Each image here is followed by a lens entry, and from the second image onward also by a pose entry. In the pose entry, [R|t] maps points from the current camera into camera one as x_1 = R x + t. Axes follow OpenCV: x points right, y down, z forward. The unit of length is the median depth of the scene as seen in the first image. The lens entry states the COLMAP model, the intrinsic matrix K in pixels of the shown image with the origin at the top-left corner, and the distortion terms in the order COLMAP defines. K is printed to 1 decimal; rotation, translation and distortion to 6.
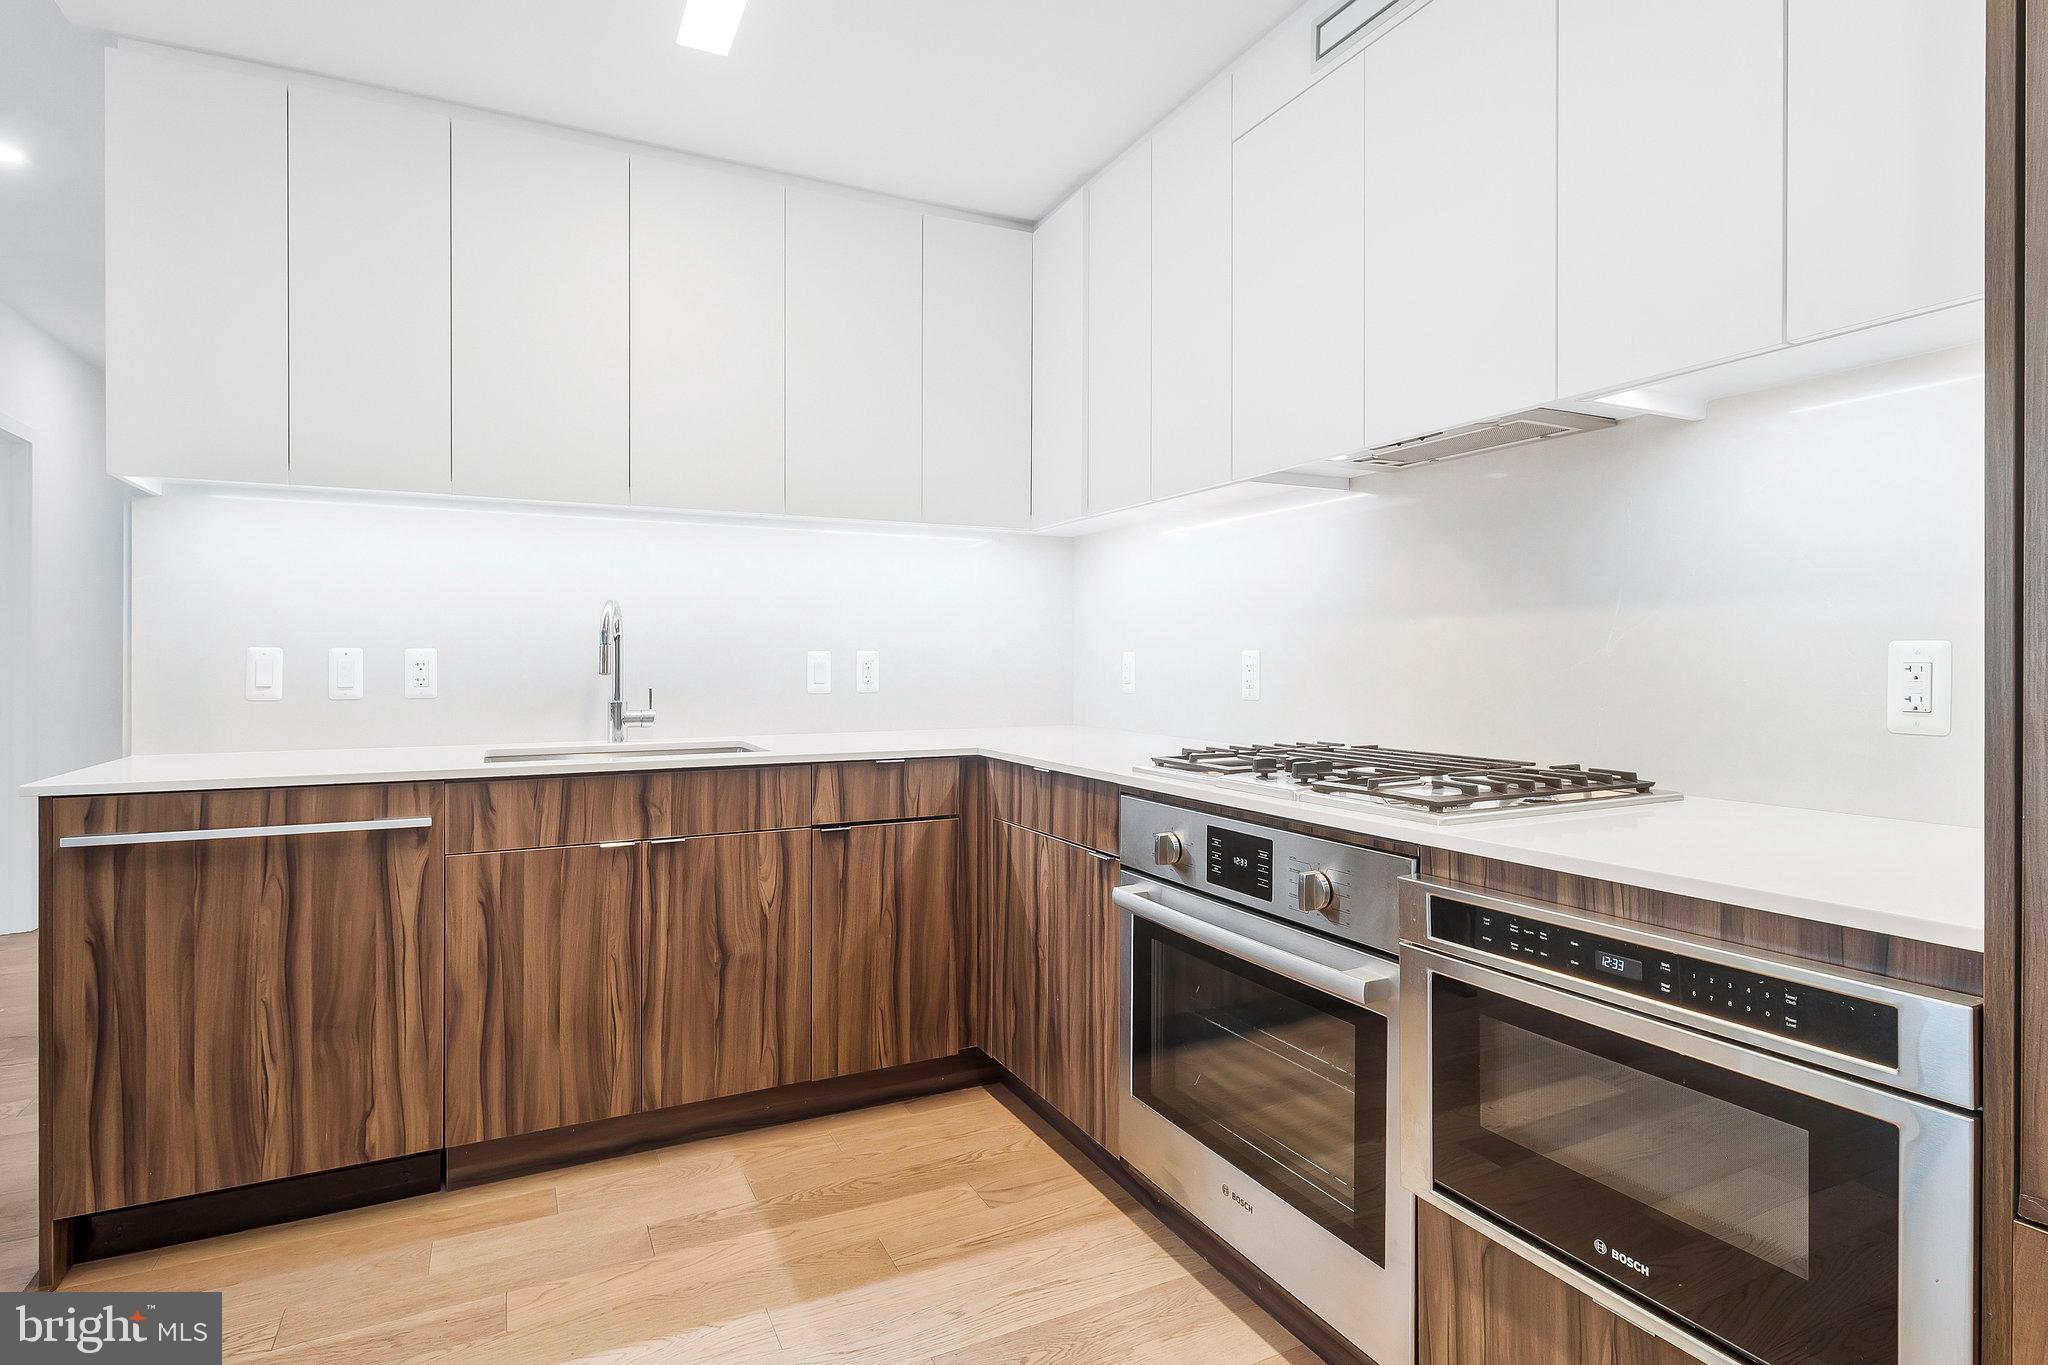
lens RADIAL K [[1036.7, 0, 1037.8], [0, 1036.7, 661.5], [0, 0, 1]] dist [-0.003307, -0.001288]
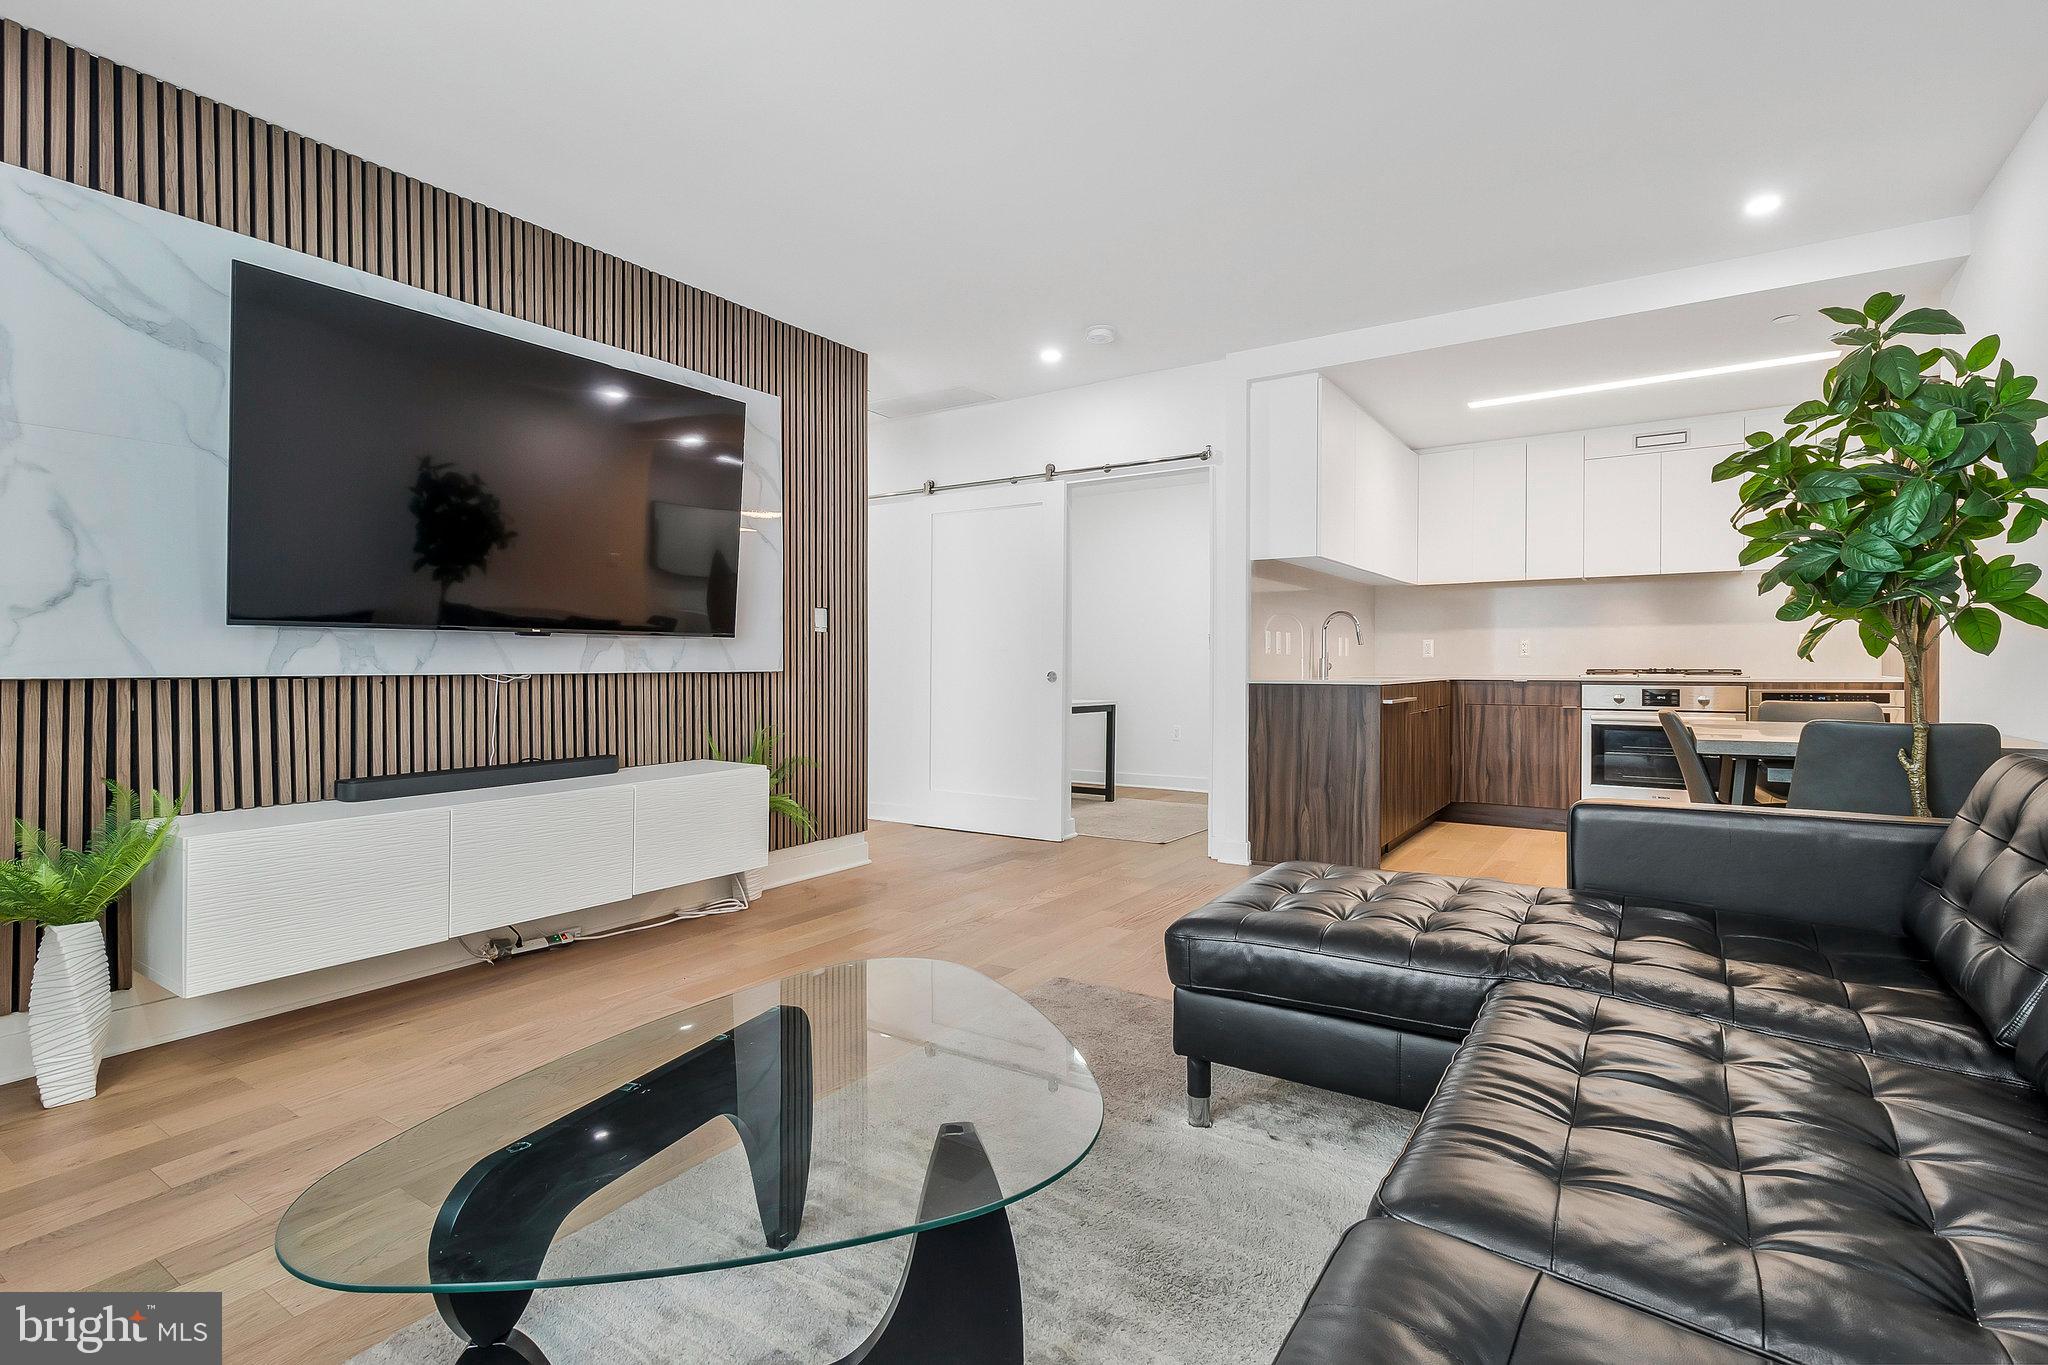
lens RADIAL K [[957.1, 0, 992.8], [0, 957.1, 664.6], [0, 0, 1]] dist [0.000553, -0.000208]
pose [[0.885228, -0.002673, 0.465150, -2.480788], [0.002379, 0.999996, 0.001219, 0.062469], [-0.465152, 0.000028, 0.885231, -0.571974]]
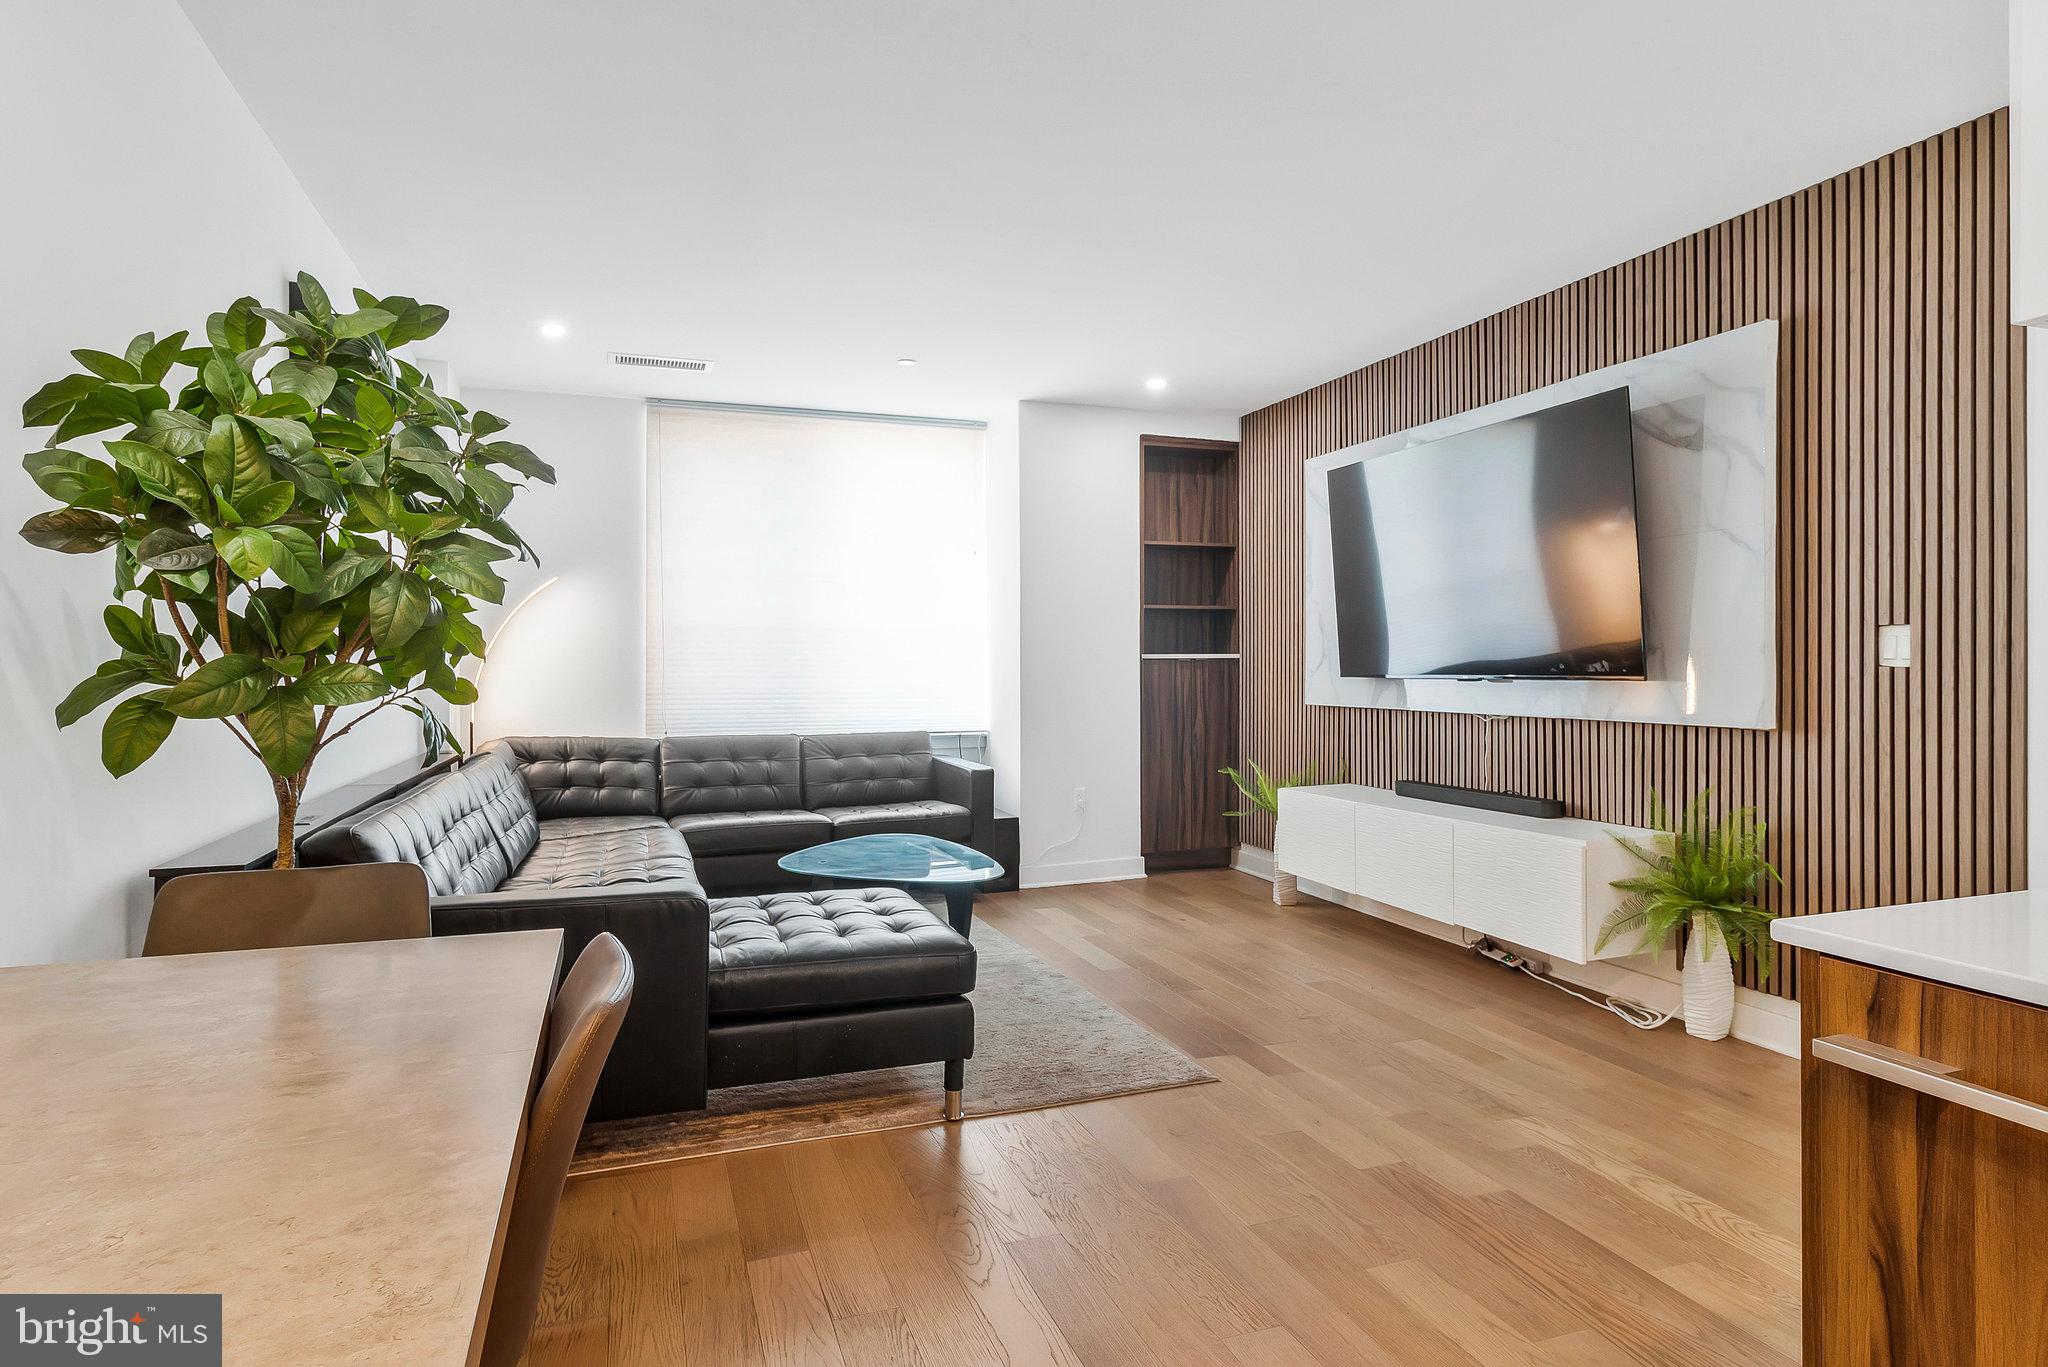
lens RADIAL K [[1136.0, 0, 1033.1], [0, 1136.0, 674.2], [0, 0, 1]] dist [-0.001847, -0.000555]
pose [[-0.128871, 0.009240, -0.991618, -0.274201], [0.003590, 0.999954, 0.008851, -0.017014], [0.991655, -0.002419, -0.128898, 0.570643]]
